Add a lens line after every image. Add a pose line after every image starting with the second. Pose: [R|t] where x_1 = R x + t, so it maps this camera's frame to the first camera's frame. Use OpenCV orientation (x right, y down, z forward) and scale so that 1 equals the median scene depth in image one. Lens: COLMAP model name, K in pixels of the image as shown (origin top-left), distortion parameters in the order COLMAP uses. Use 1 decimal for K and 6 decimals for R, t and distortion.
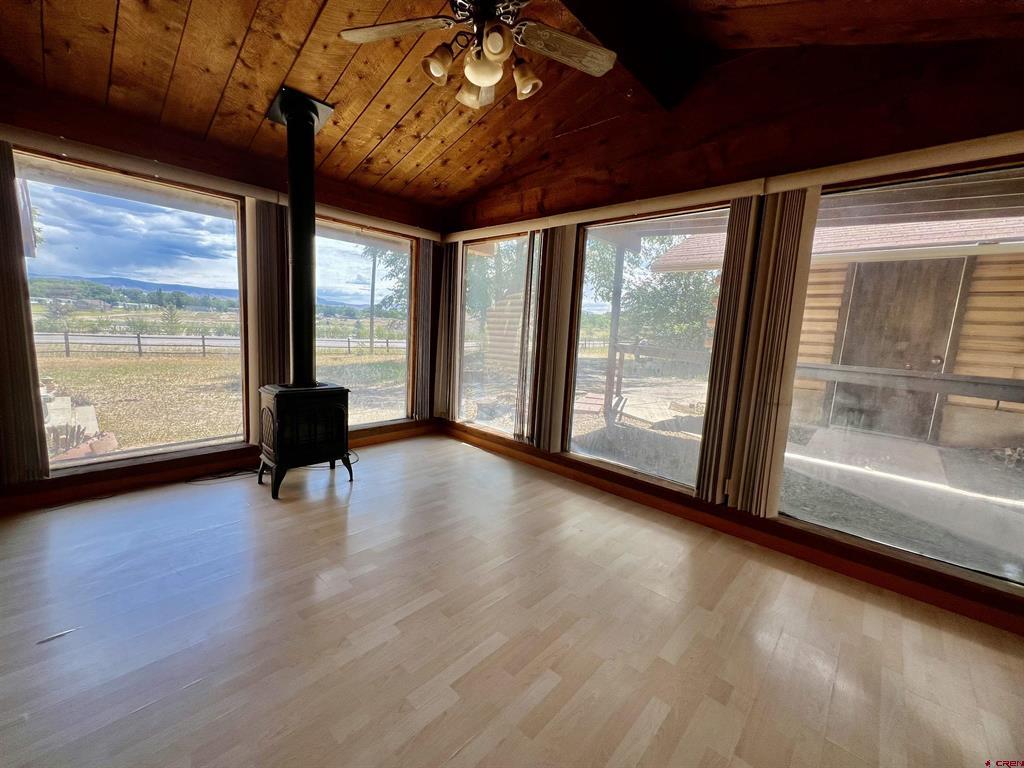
lens RADIAL K [[410.5, 0, 512.0], [0, 410.5, 380.2], [0, 0, 1]] dist [0.001788, 0.000240]
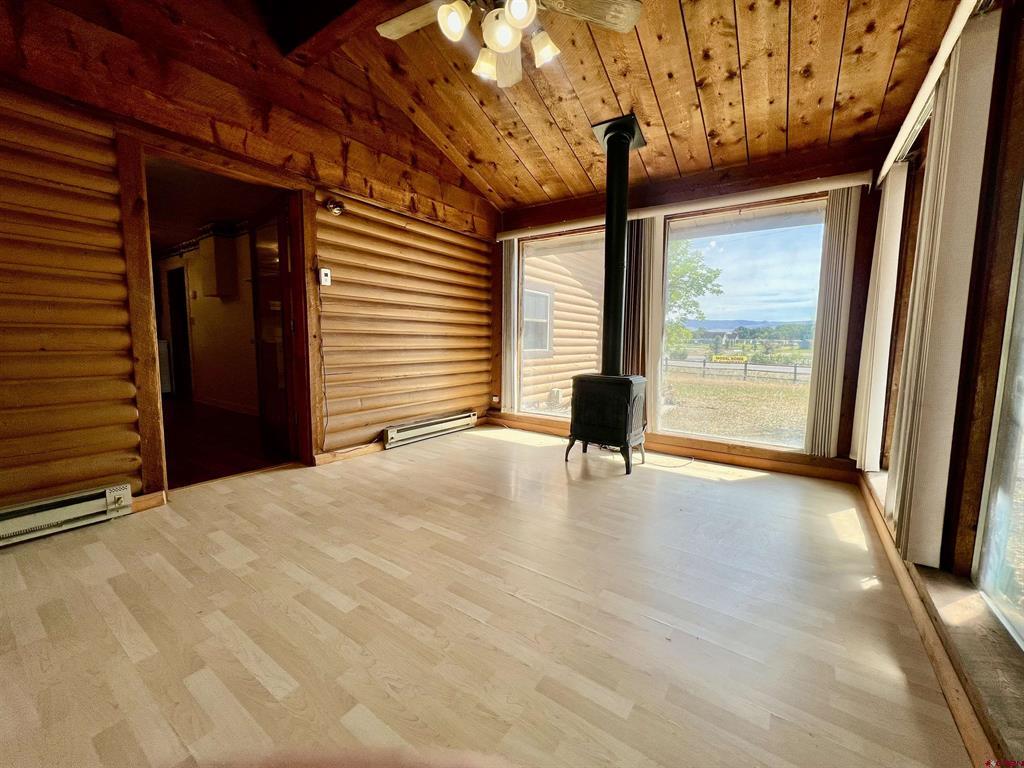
lens RADIAL K [[410.5, 0, 508.3], [0, 410.5, 381.1], [0, 0, 1]] dist [0.001788, 0.000240]
pose [[0.141005, 0.050813, -0.988704, 0.668968], [-0.134764, 0.990371, 0.031679, 0.036820], [0.980794, 0.128775, 0.146495, 0.672661]]
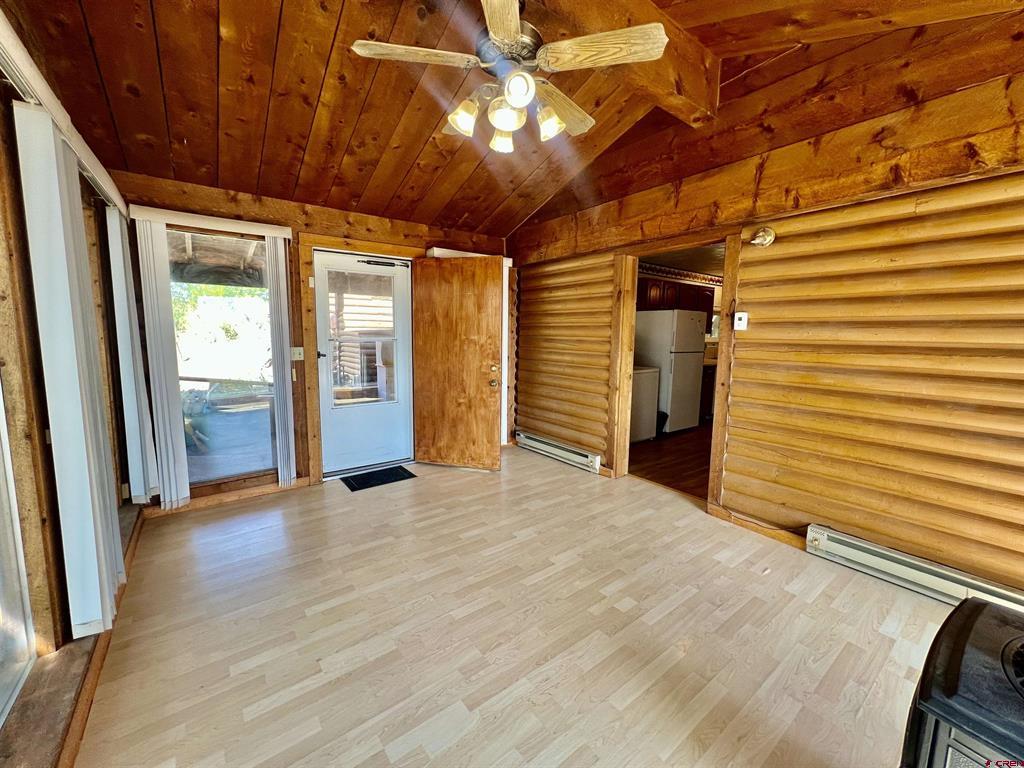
lens RADIAL K [[410.5, 0, 509.6], [0, 410.5, 382.1], [0, 0, 1]] dist [0.001788, 0.000240]
pose [[-0.983215, -0.082569, 0.162697, -0.202237], [-0.038659, 0.965770, 0.256505, -0.255866], [-0.178308, 0.245910, -0.952751, 1.479847]]
